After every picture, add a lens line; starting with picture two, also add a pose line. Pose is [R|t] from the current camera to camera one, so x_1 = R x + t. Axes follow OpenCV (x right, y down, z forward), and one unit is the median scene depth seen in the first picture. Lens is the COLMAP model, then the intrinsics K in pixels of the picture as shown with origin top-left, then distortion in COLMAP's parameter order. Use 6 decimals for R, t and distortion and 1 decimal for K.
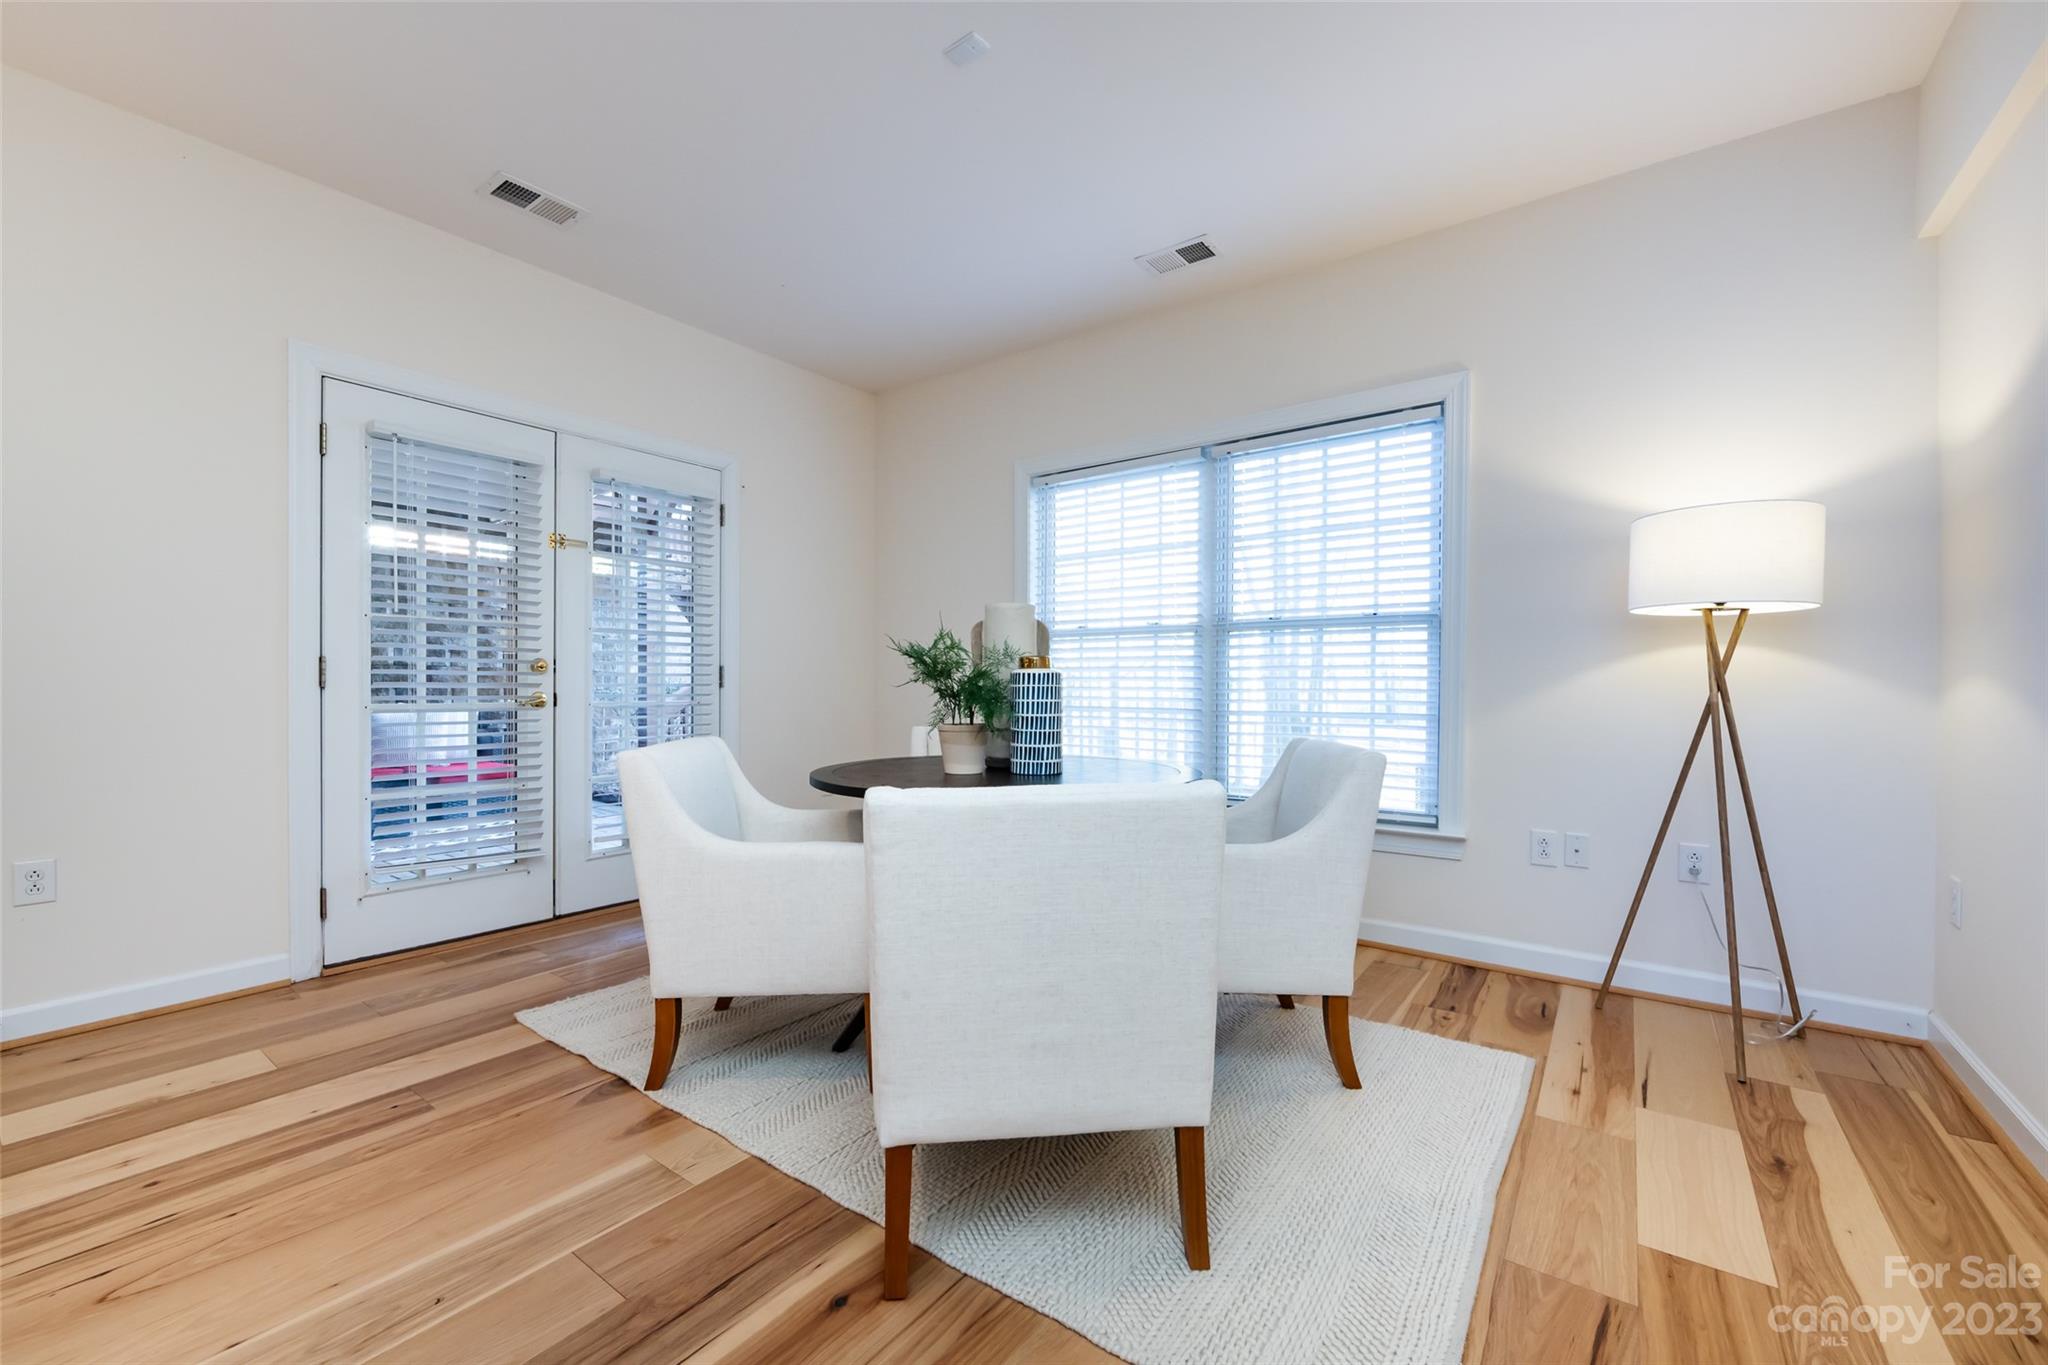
lens RADIAL K [[826.0, 0, 1024.3], [0, 826.0, 693.8], [0, 0, 1]] dist [-0.001107, 0.000316]
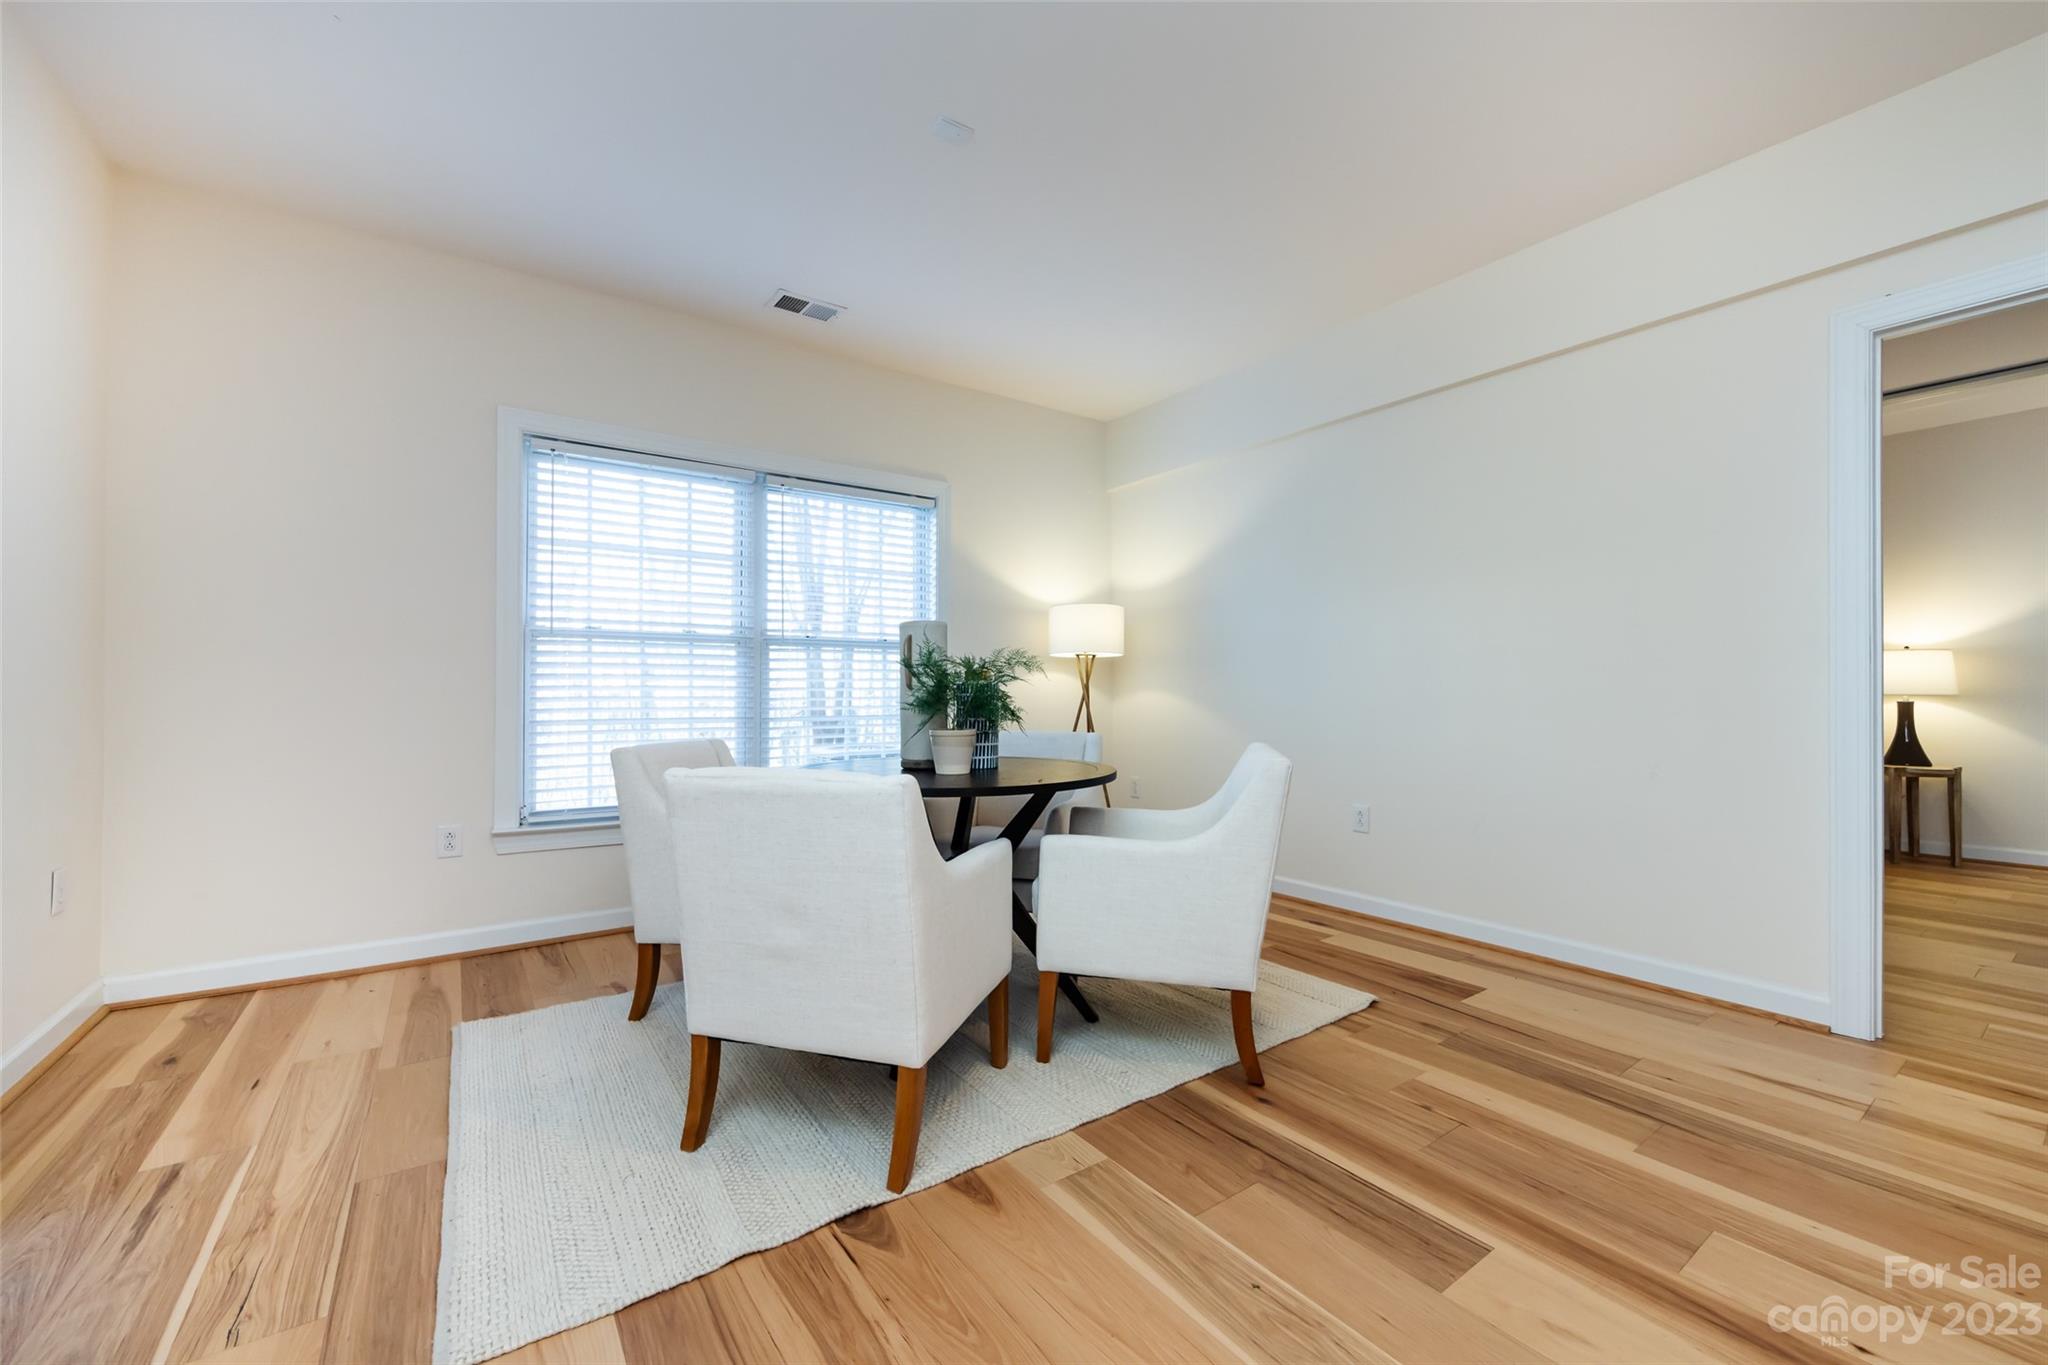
lens RADIAL K [[794.5, 0, 1024.7], [0, 794.5, 687.0], [0, 0, 1]] dist [-0.000929, -0.000069]
pose [[0.313237, 0.009211, 0.949630, -0.769663], [0.017830, 0.999720, -0.015578, 0.002561], [-0.949508, 0.021811, 0.312985, 0.421273]]
